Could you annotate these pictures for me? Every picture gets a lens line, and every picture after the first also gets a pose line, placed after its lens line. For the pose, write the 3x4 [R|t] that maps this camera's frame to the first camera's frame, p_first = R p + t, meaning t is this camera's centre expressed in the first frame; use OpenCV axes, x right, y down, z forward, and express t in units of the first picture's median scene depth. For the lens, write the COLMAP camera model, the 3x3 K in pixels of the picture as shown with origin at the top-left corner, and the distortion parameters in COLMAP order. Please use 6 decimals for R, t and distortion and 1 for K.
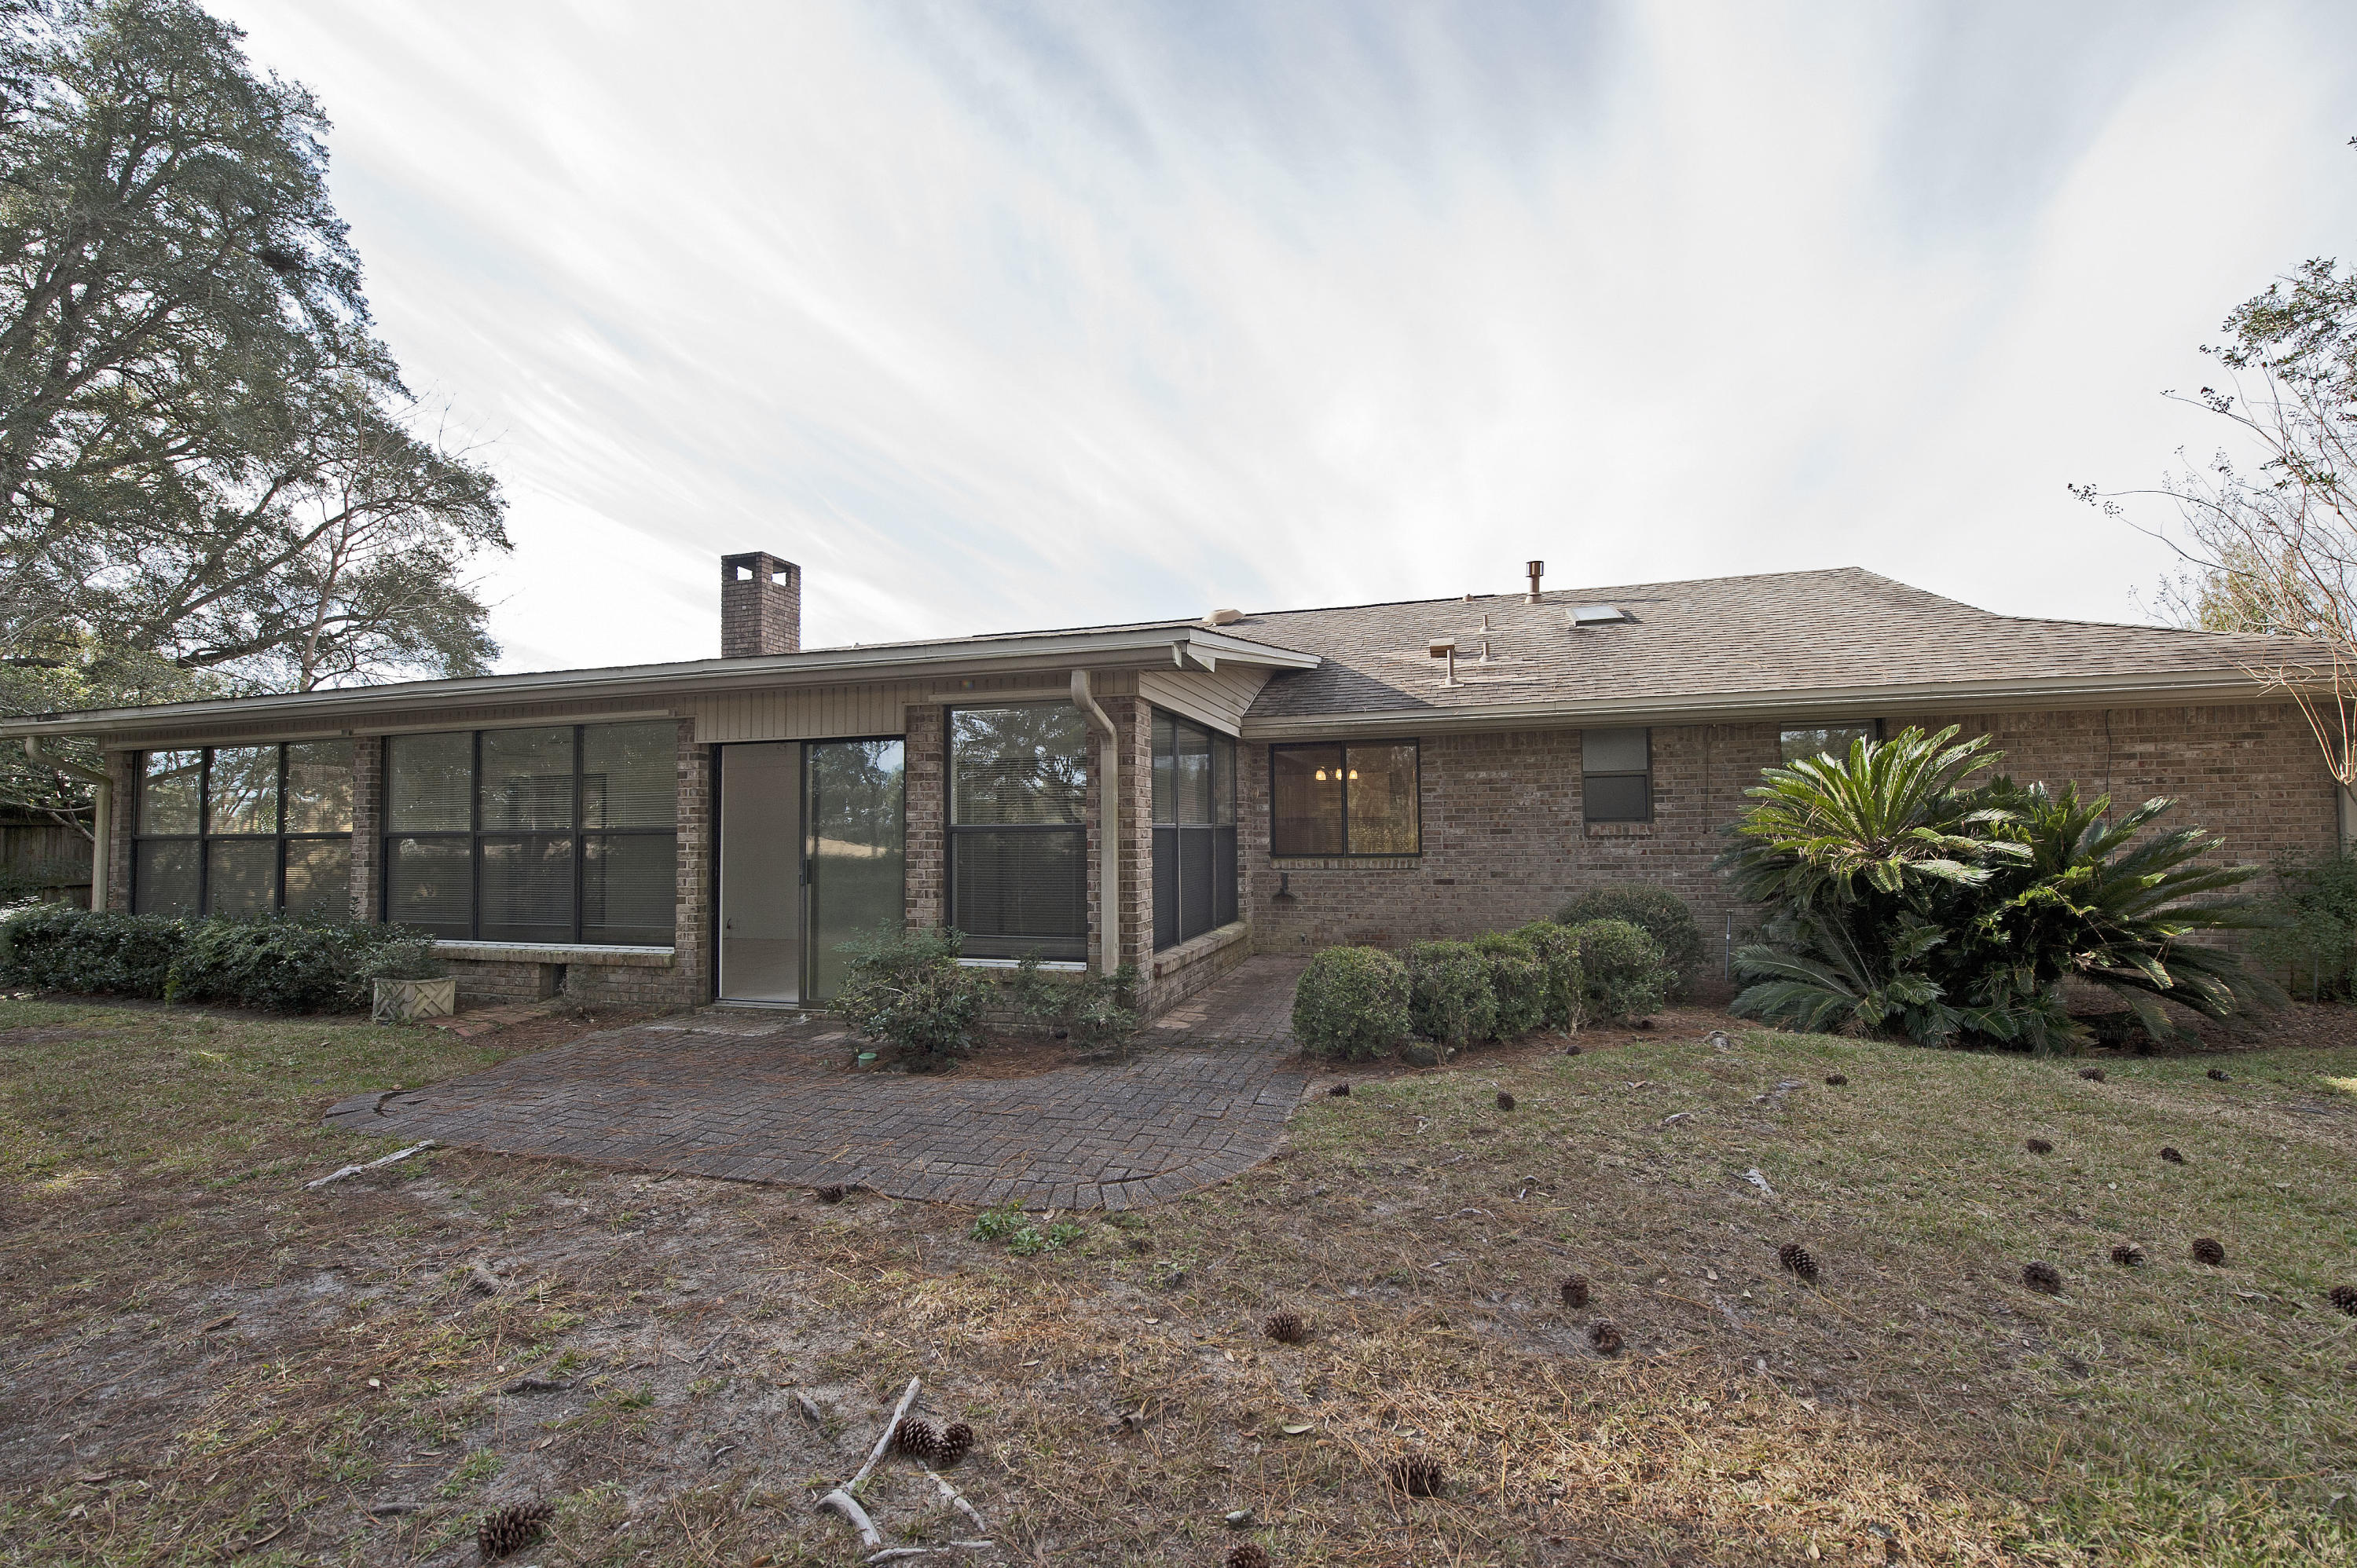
lens RADIAL K [[953.5, 0, 1188.0], [0, 953.5, 798.4], [0, 0, 1]] dist [-0.018785, -0.001138]
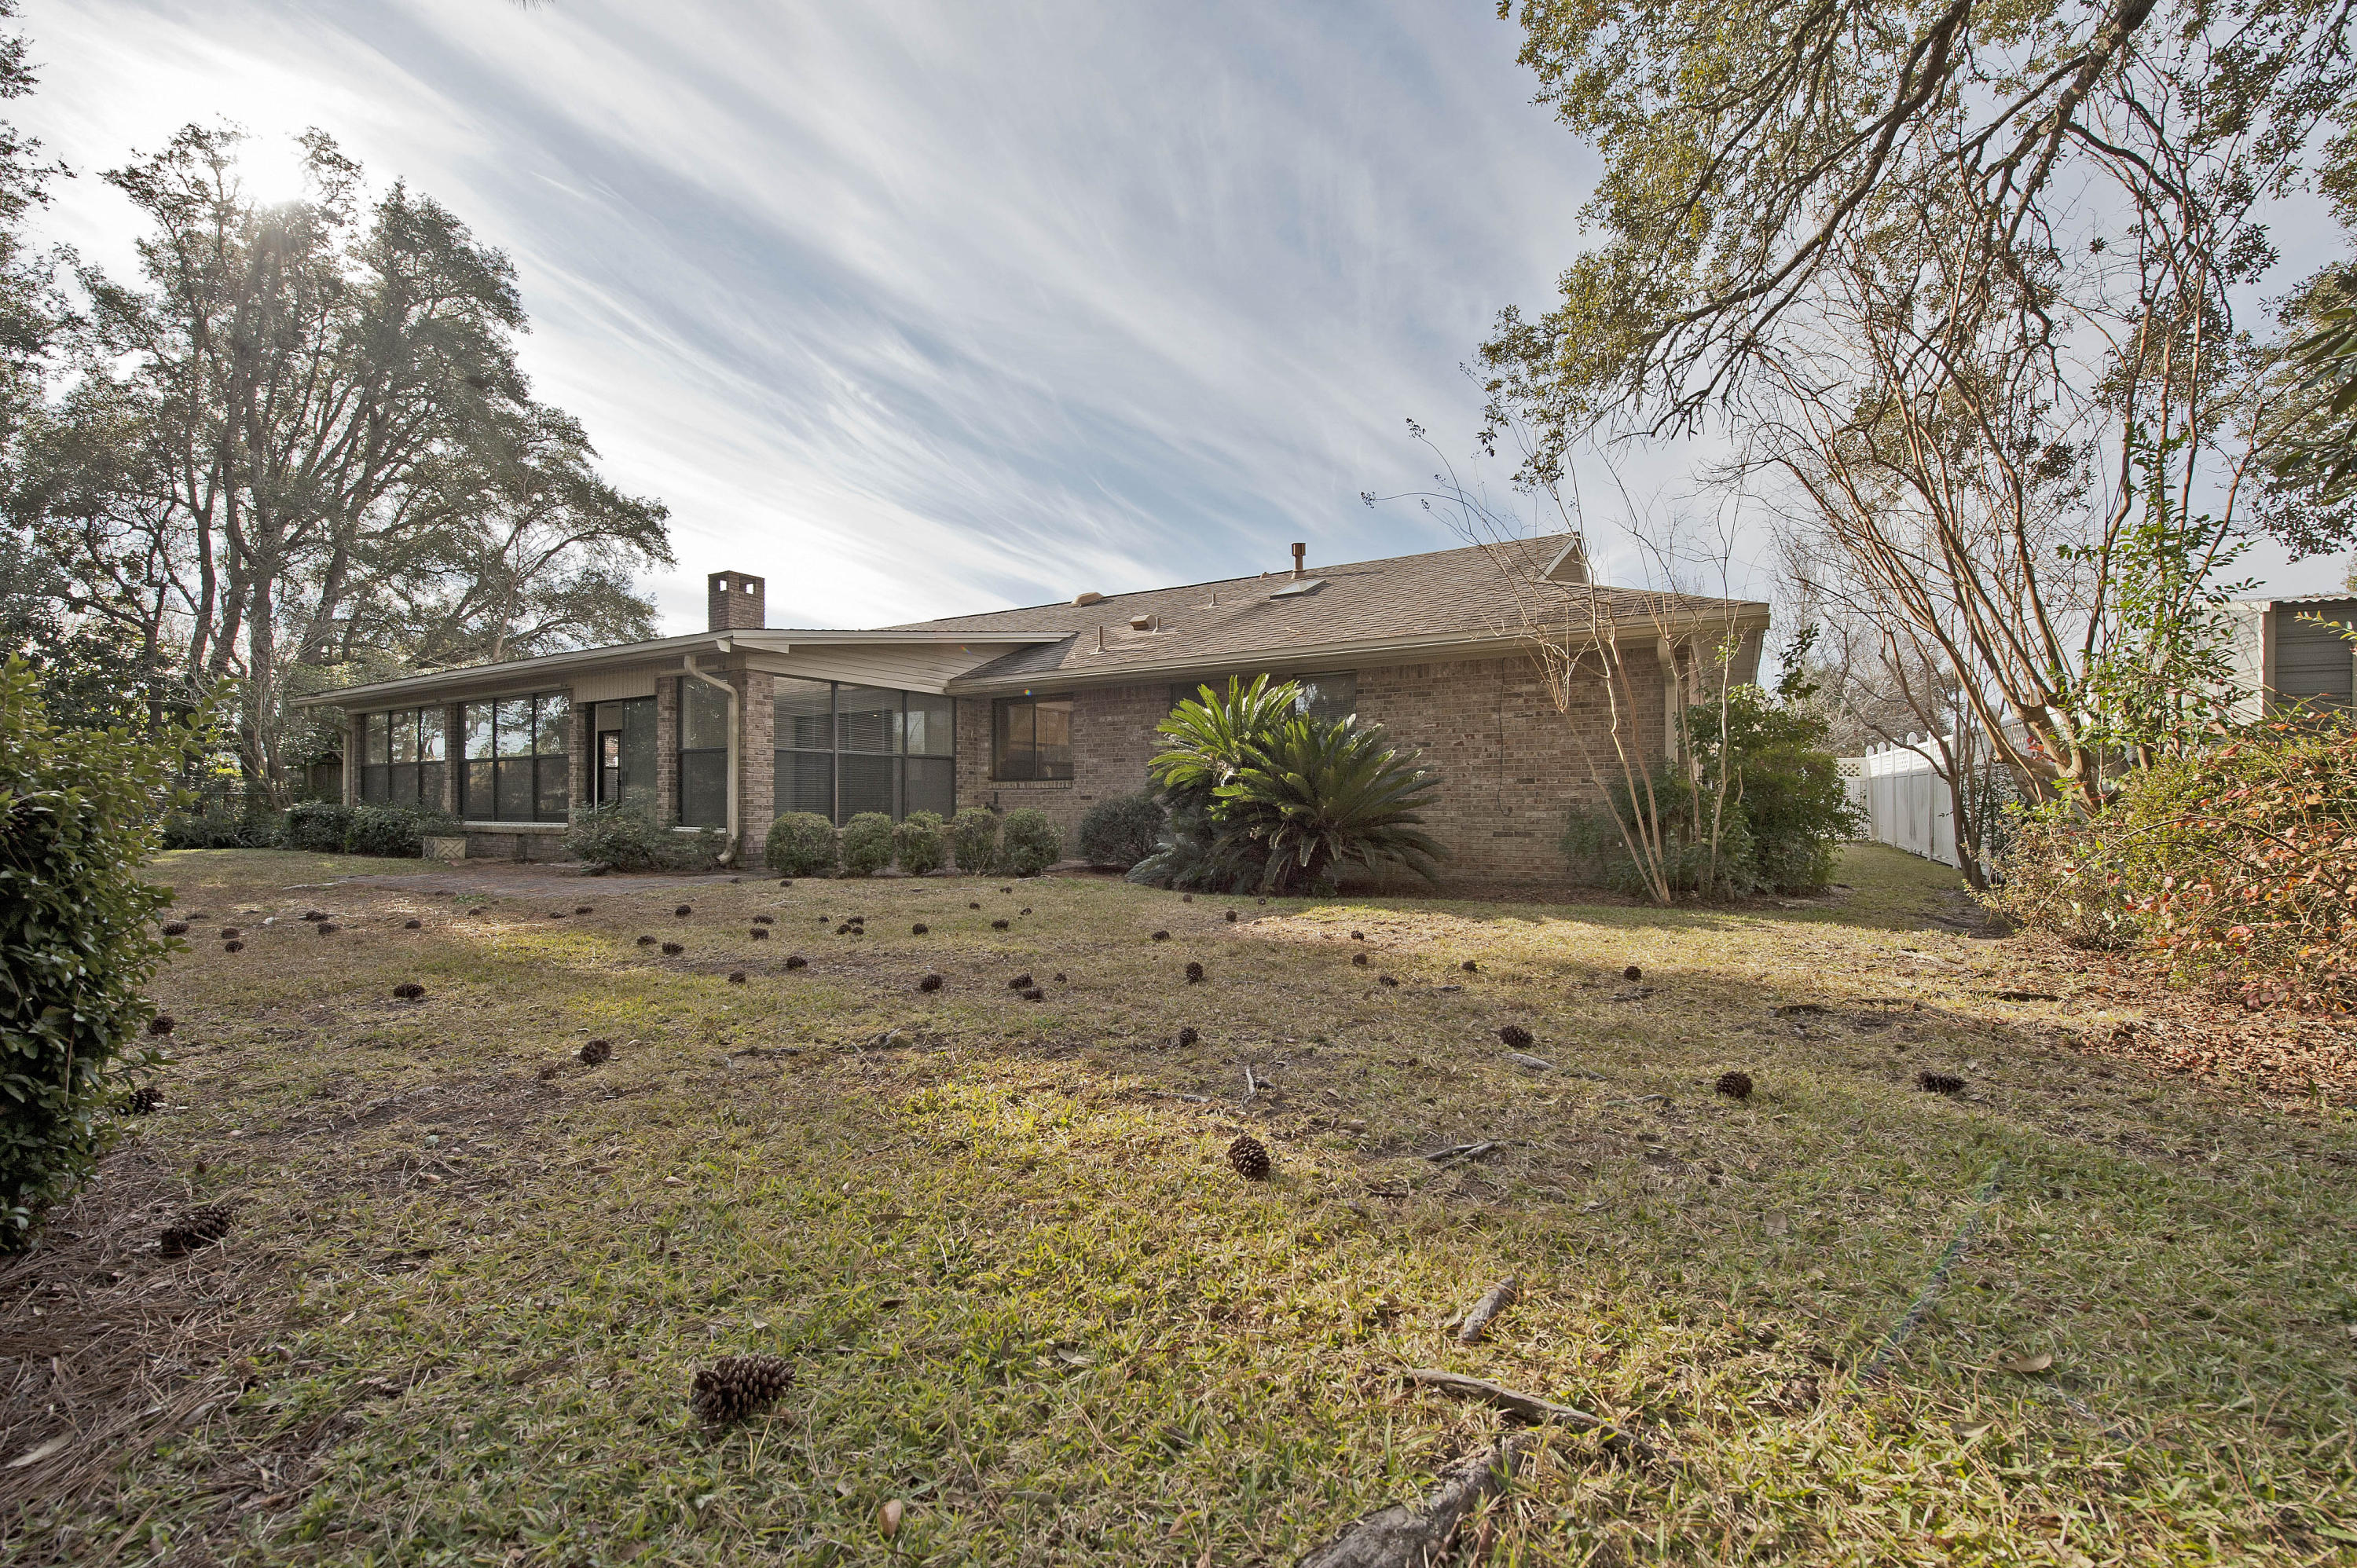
lens RADIAL K [[953.5, 0, 1185.0], [0, 953.5, 797.7], [0, 0, 1]] dist [-0.018785, -0.001138]
pose [[0.969307, 0.009282, -0.245678, 0.546805], [-0.000754, 0.999394, 0.034786, 0.029709], [0.245853, -0.033533, 0.968727, -0.214264]]
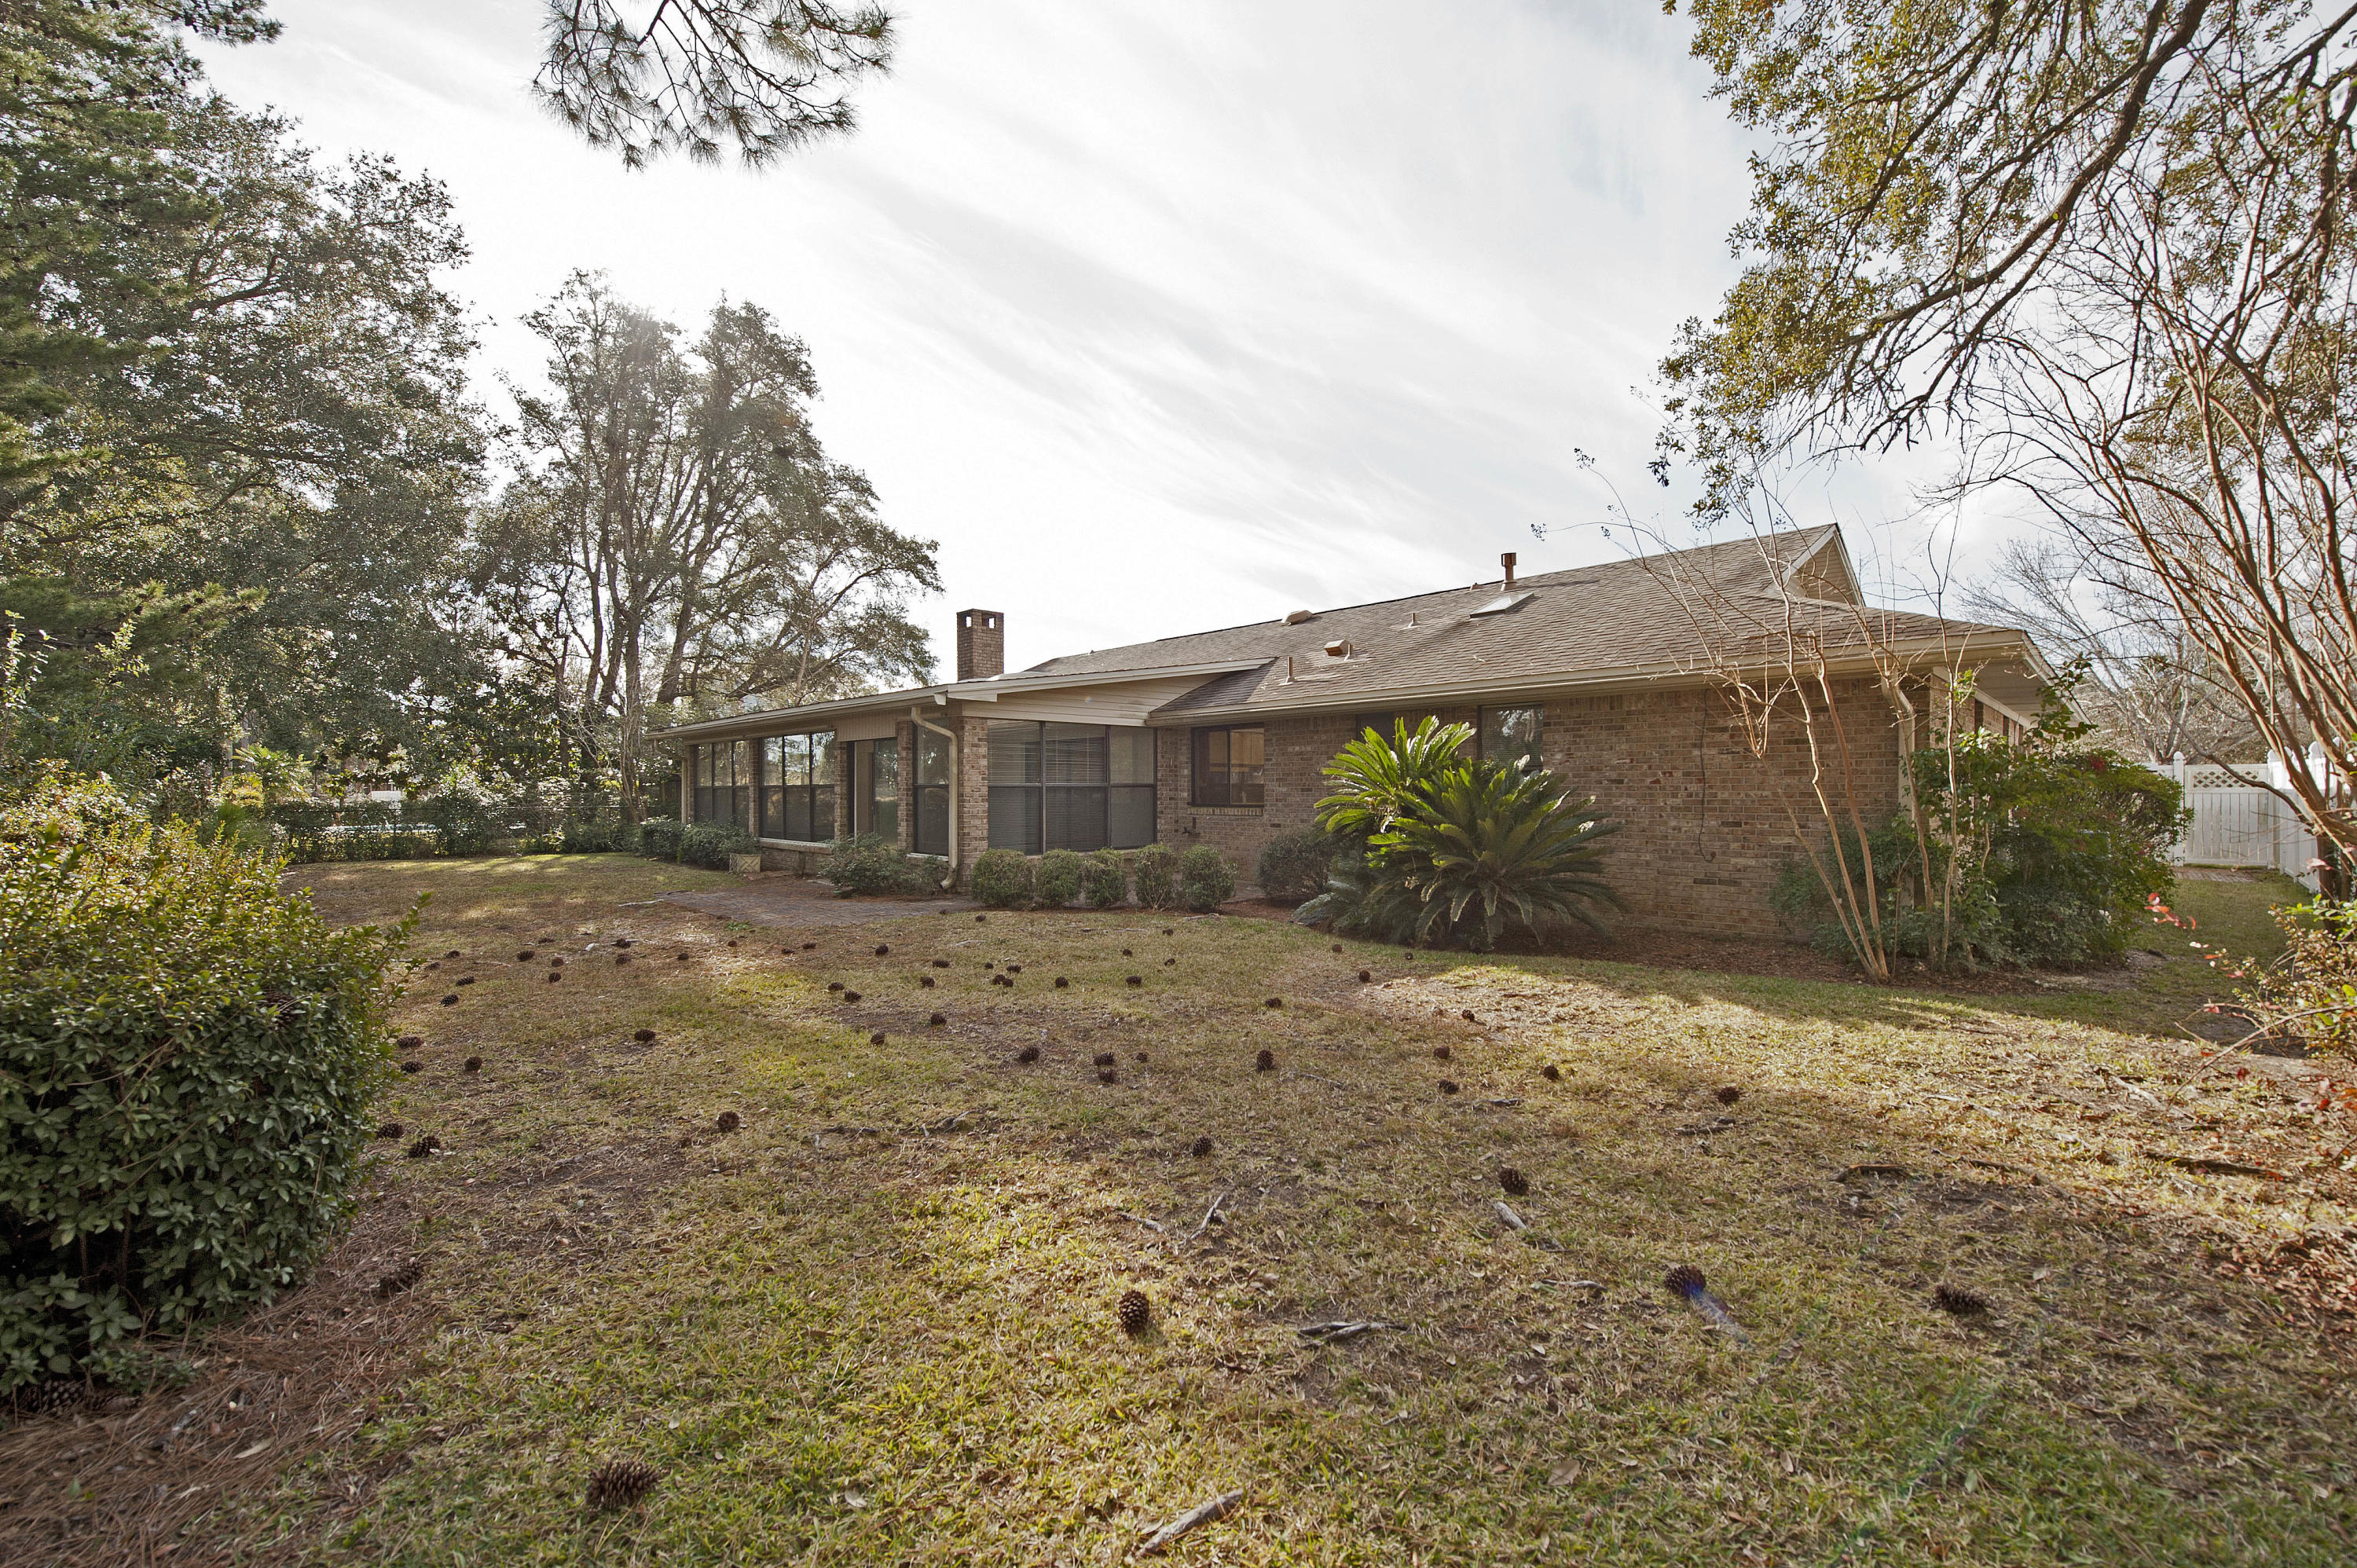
lens RADIAL K [[953.5, 0, 1180.3], [0, 953.5, 795.2], [0, 0, 1]] dist [-0.018785, -0.001138]
pose [[0.867095, 0.011469, -0.498011, 0.621017], [0.011896, 0.998973, 0.043718, -0.014208], [0.498001, -0.043832, 0.866068, -0.207433]]
